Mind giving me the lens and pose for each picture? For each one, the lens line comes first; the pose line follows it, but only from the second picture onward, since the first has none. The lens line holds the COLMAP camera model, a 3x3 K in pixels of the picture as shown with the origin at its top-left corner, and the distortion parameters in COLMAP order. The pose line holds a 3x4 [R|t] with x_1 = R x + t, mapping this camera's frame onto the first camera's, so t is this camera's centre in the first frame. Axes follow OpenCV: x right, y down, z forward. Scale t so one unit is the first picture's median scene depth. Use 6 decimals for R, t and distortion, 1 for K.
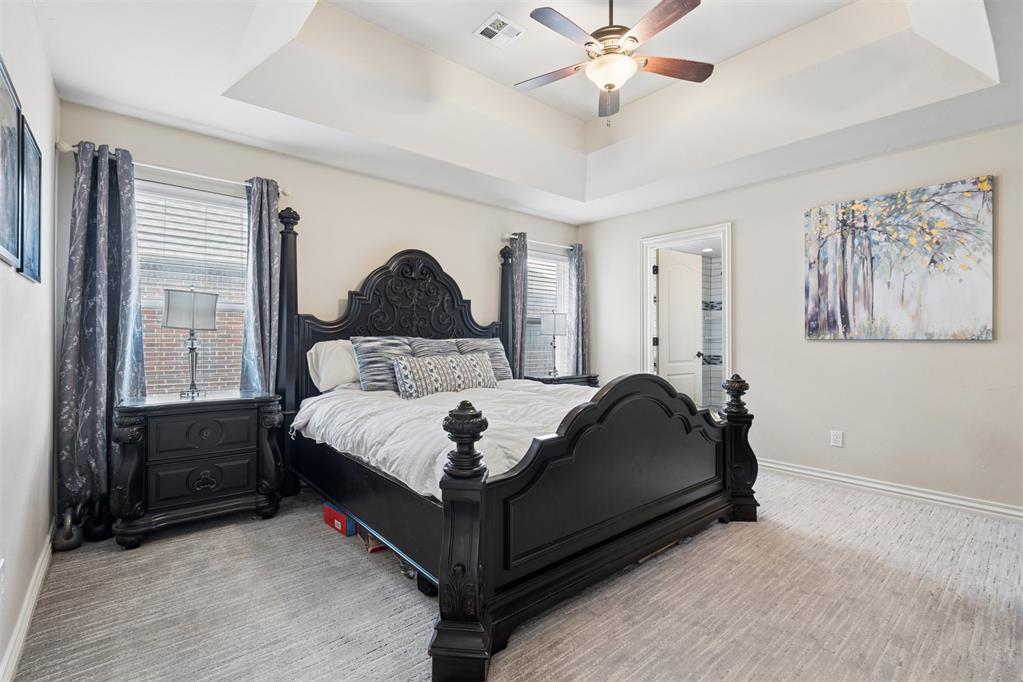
lens RADIAL K [[463.5, 0, 511.8], [0, 463.5, 339.1], [0, 0, 1]] dist [0.011668, 0.000346]
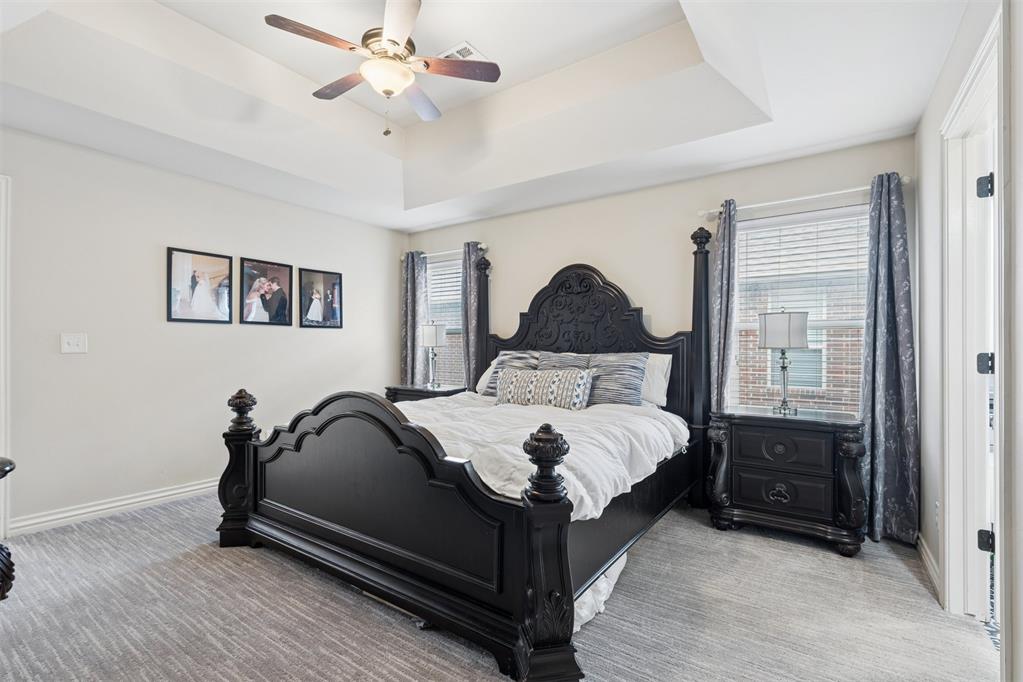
lens RADIAL K [[462.5, 0, 509.8], [0, 462.5, 357.6], [0, 0, 1]] dist [-0.026535, 0.000202]
pose [[0.251928, 0.005906, -0.967728, 0.621890], [-0.009907, 0.999945, 0.003523, 0.005296], [0.967695, 0.008700, 0.251972, 0.535390]]
